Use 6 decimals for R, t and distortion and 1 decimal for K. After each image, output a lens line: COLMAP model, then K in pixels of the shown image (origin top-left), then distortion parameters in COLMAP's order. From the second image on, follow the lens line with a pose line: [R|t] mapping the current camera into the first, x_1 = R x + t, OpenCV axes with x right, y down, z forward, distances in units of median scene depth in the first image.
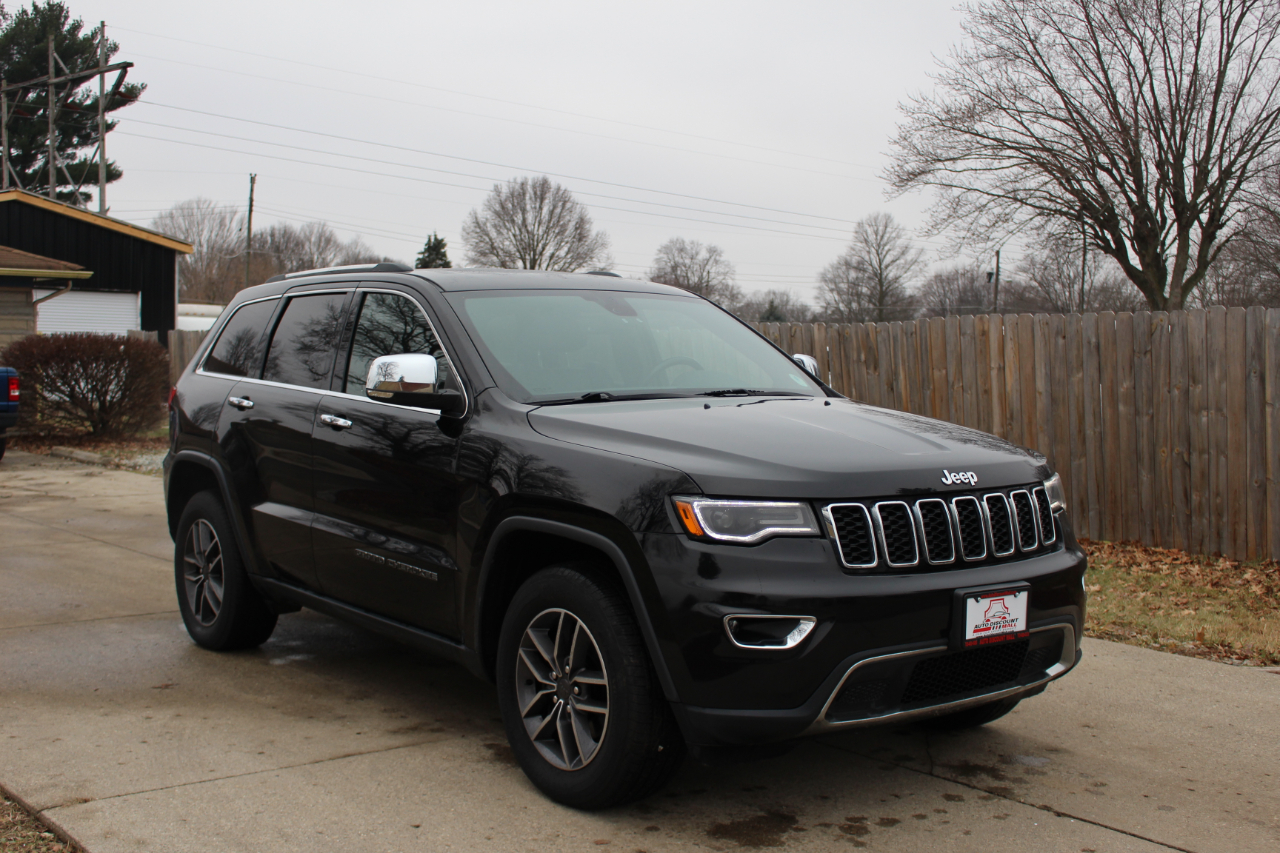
lens RADIAL K [[1432.9, 0, 643.7], [0, 1432.9, 424.6], [0, 0, 1]] dist [-0.059337, 0.000000]
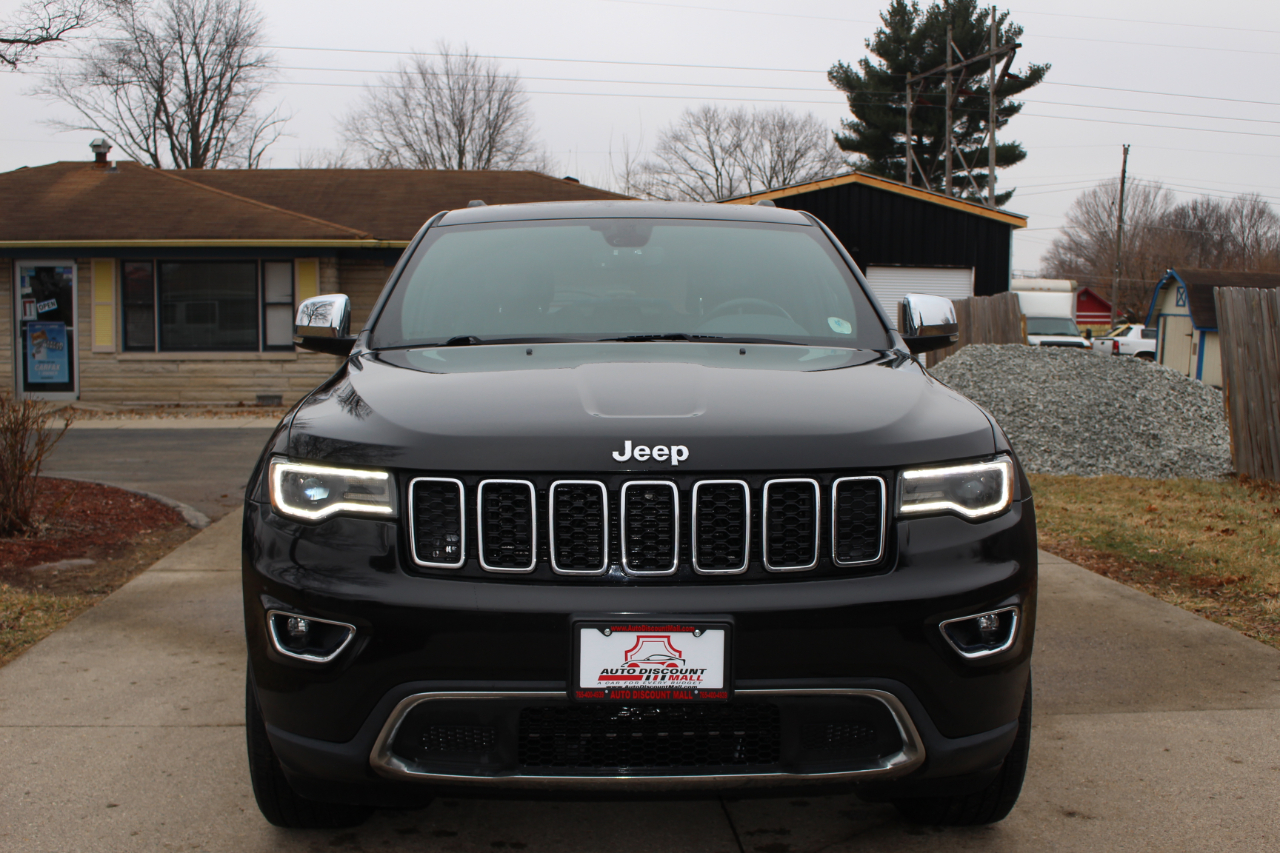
lens RADIAL K [[1432.9, 0, 645.8], [0, 1432.9, 418.2], [0, 0, 1]] dist [-0.059337, 0.000000]
pose [[0.815194, 0.033219, -0.578235, 0.614099], [-0.026828, 0.999448, 0.019595, 0.007187], [0.578567, -0.000460, 0.815635, 0.439140]]
